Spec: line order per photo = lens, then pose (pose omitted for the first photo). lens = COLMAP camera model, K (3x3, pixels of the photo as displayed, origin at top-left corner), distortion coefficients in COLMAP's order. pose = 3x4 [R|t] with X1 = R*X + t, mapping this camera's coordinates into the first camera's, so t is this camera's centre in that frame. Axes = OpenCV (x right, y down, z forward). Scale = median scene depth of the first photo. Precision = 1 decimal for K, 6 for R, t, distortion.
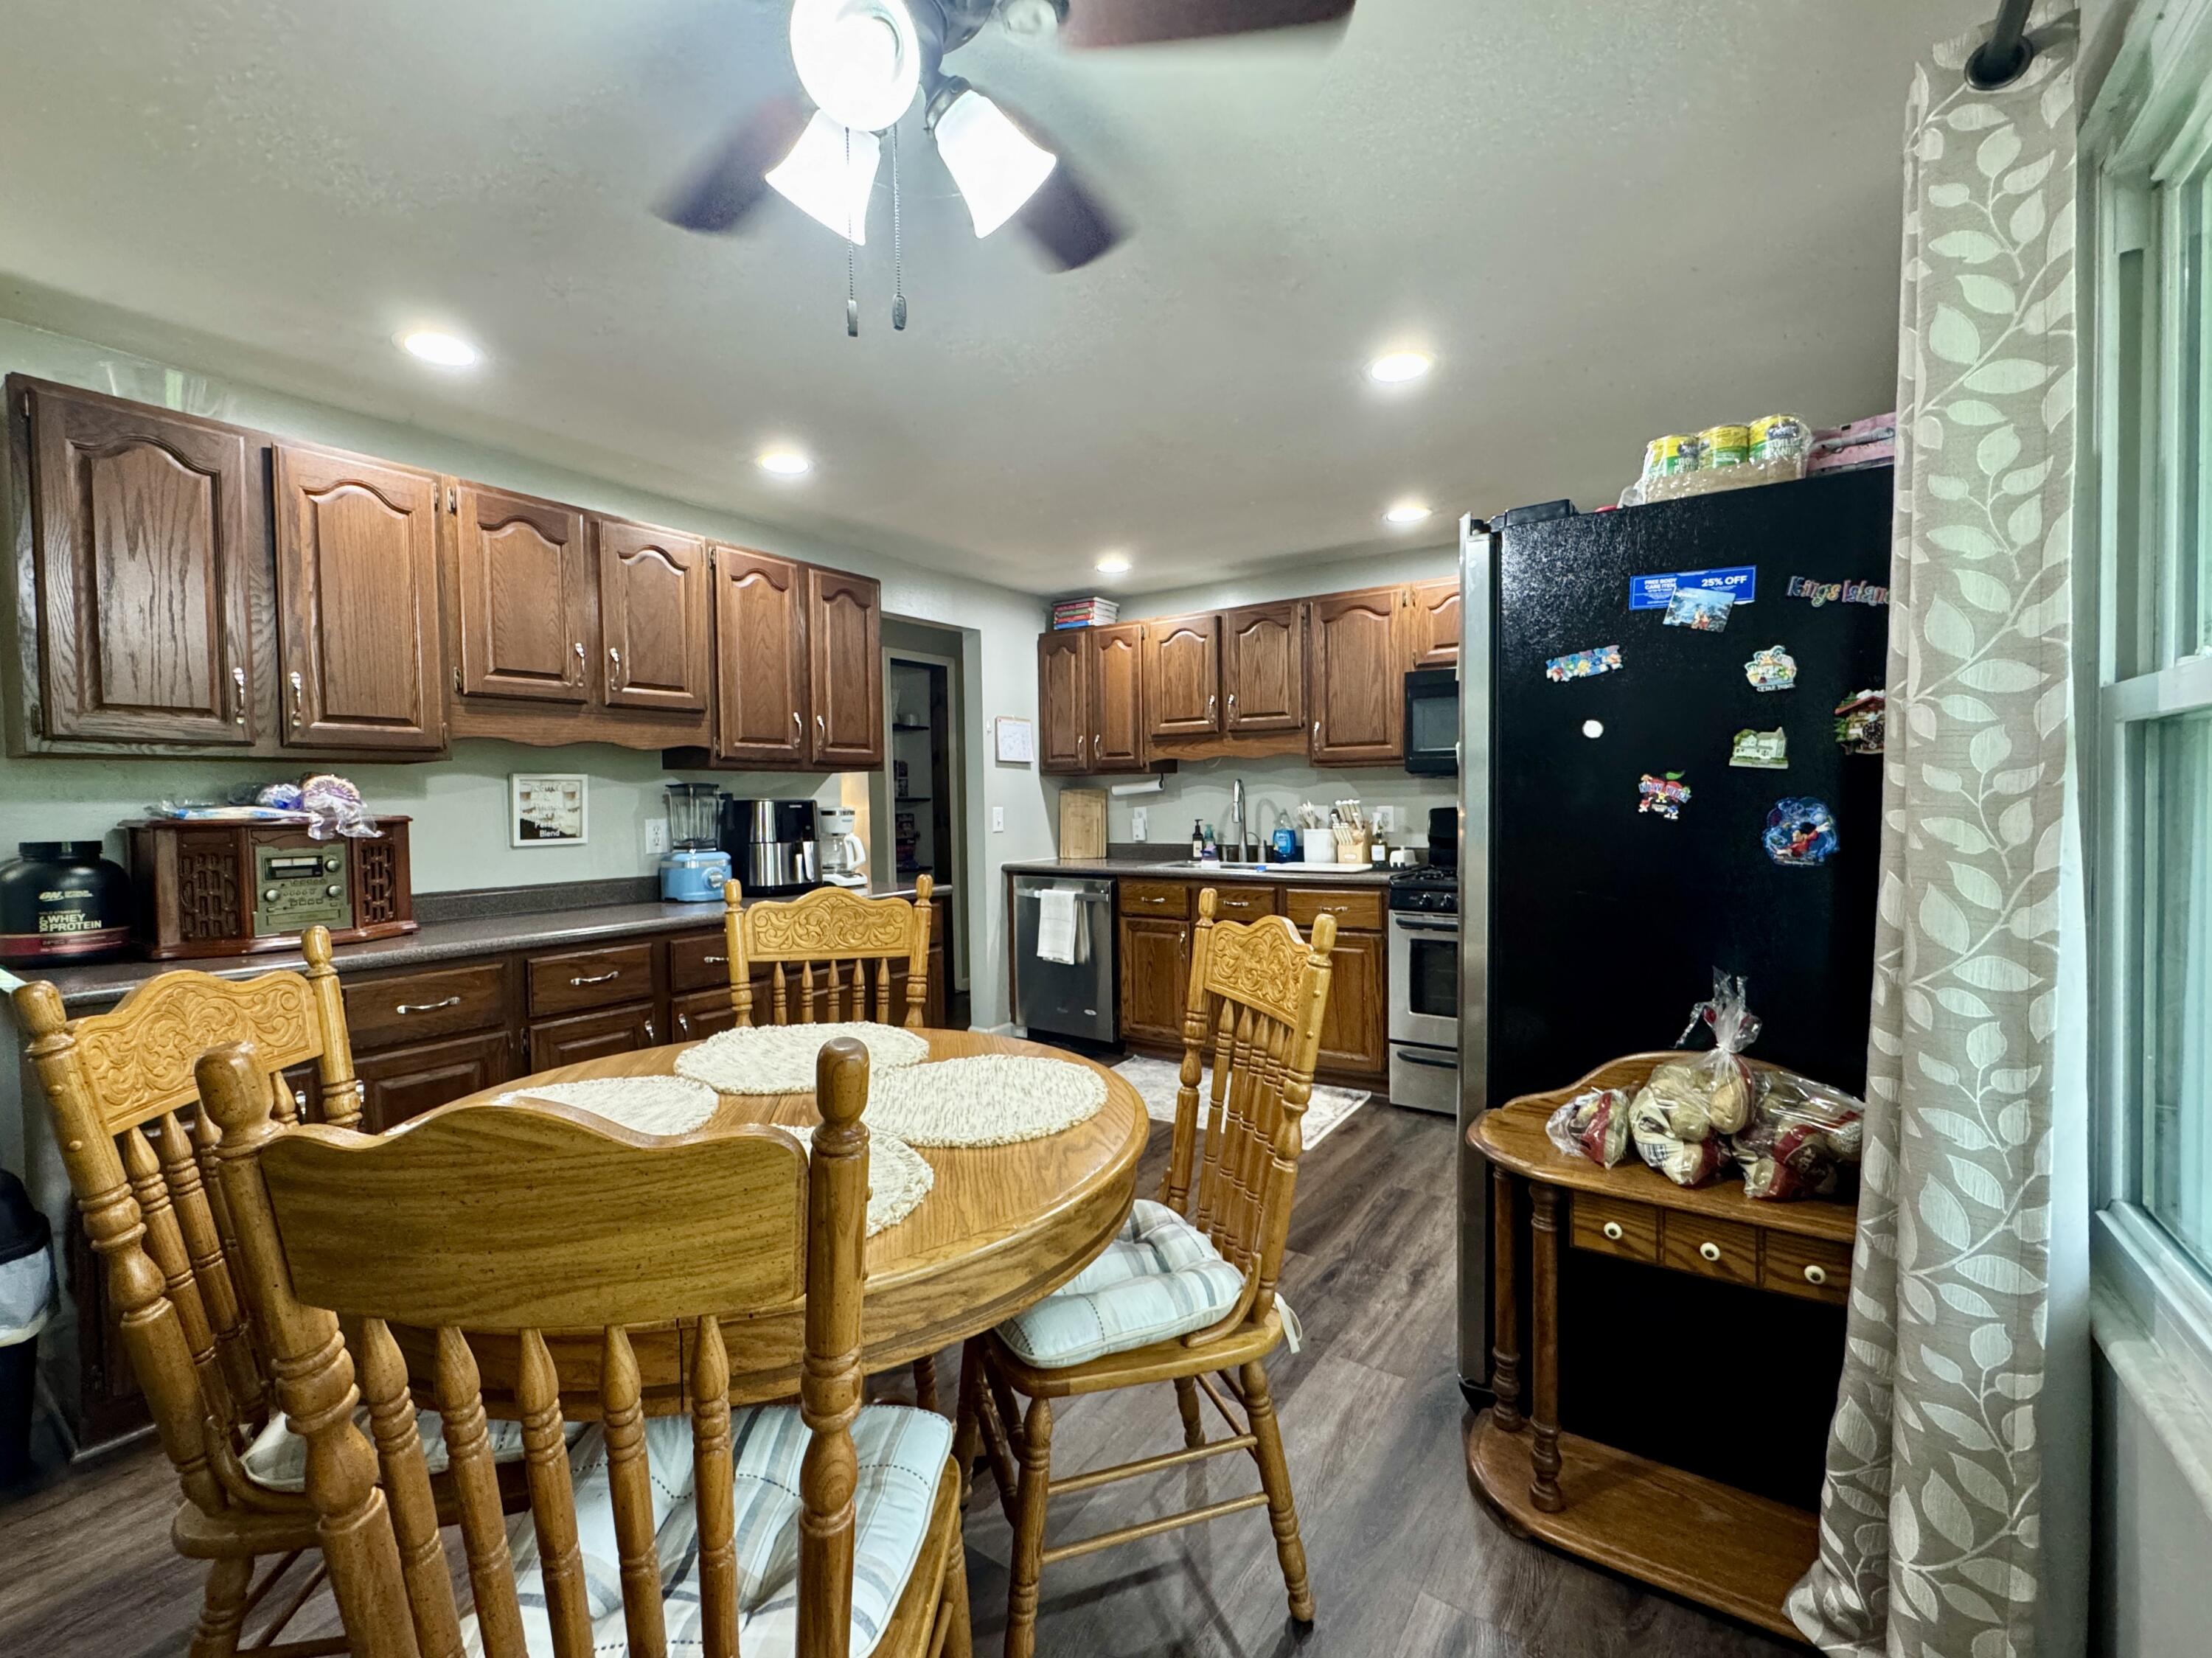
lens RADIAL K [[922.0, 0, 1076.6], [0, 922.0, 826.4], [0, 0, 1]] dist [-0.001273, 0.000221]
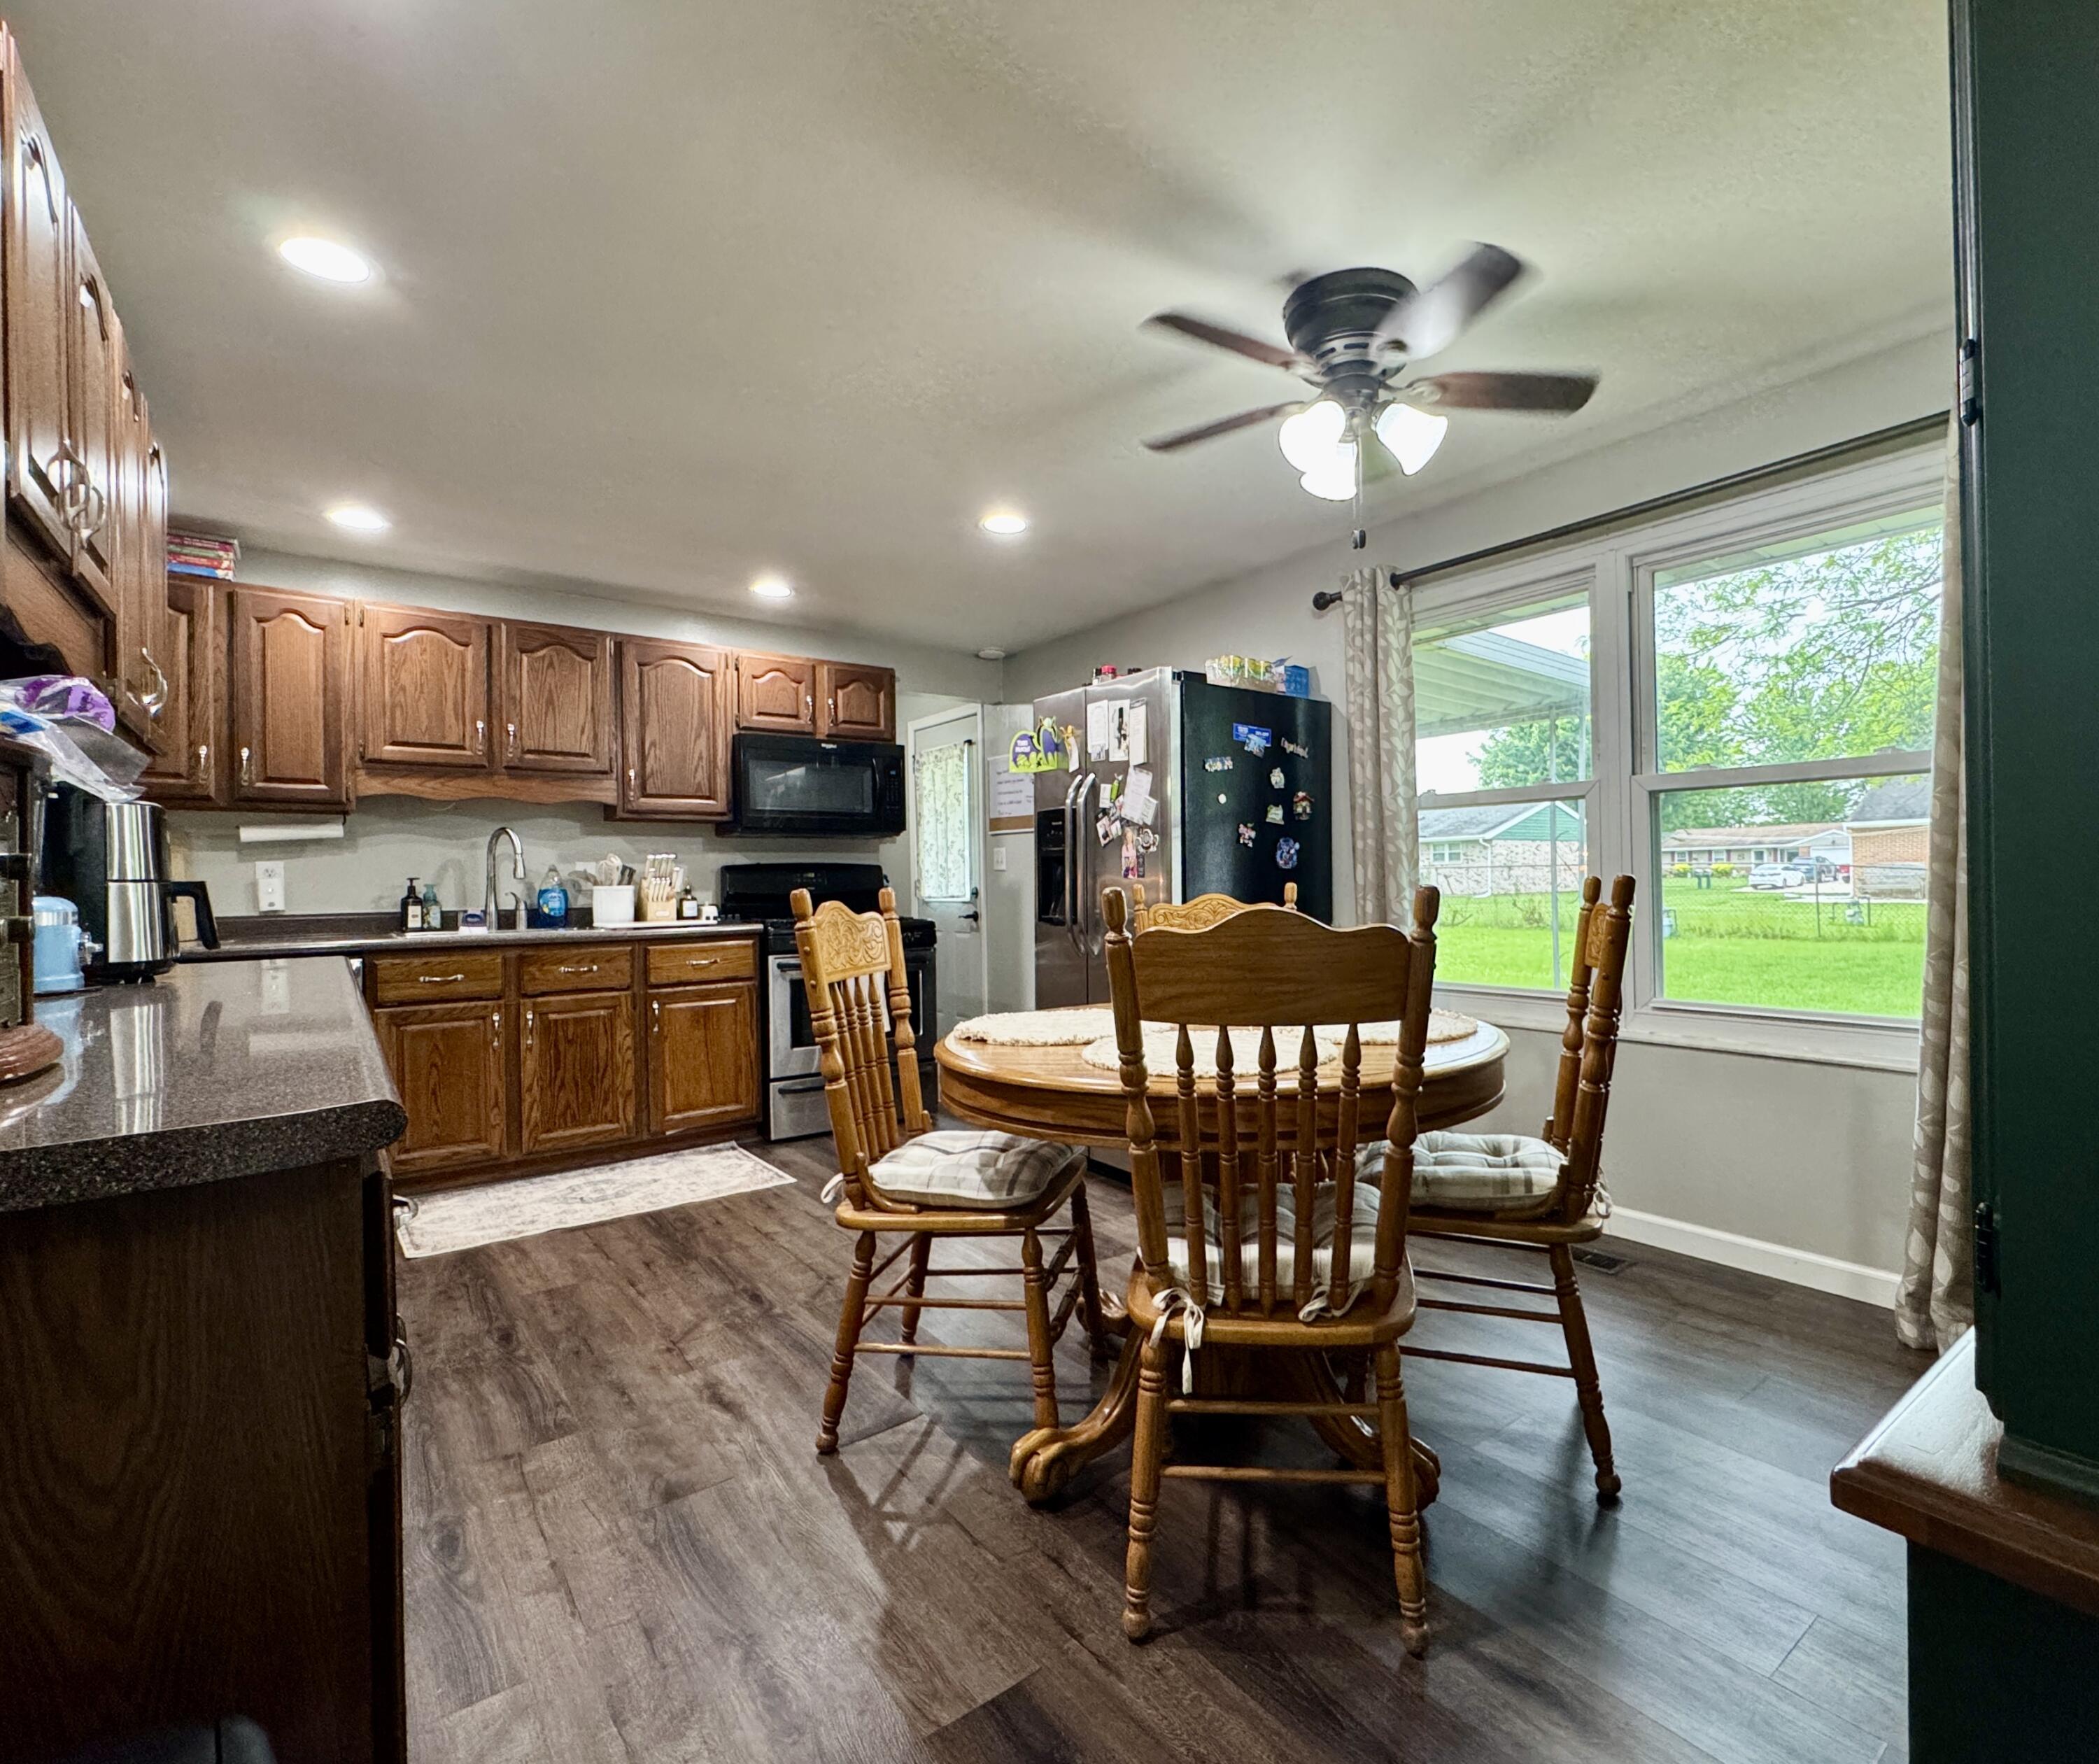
lens RADIAL K [[998.6, 0, 1132.0], [0, 998.6, 877.3], [0, 0, 1]] dist [0.000873, 0.000106]
pose [[0.283783, 0.014941, 0.958772, -0.563246], [0.035048, 0.999049, -0.025942, 0.039414], [-0.958248, 0.040965, 0.282990, 0.236041]]
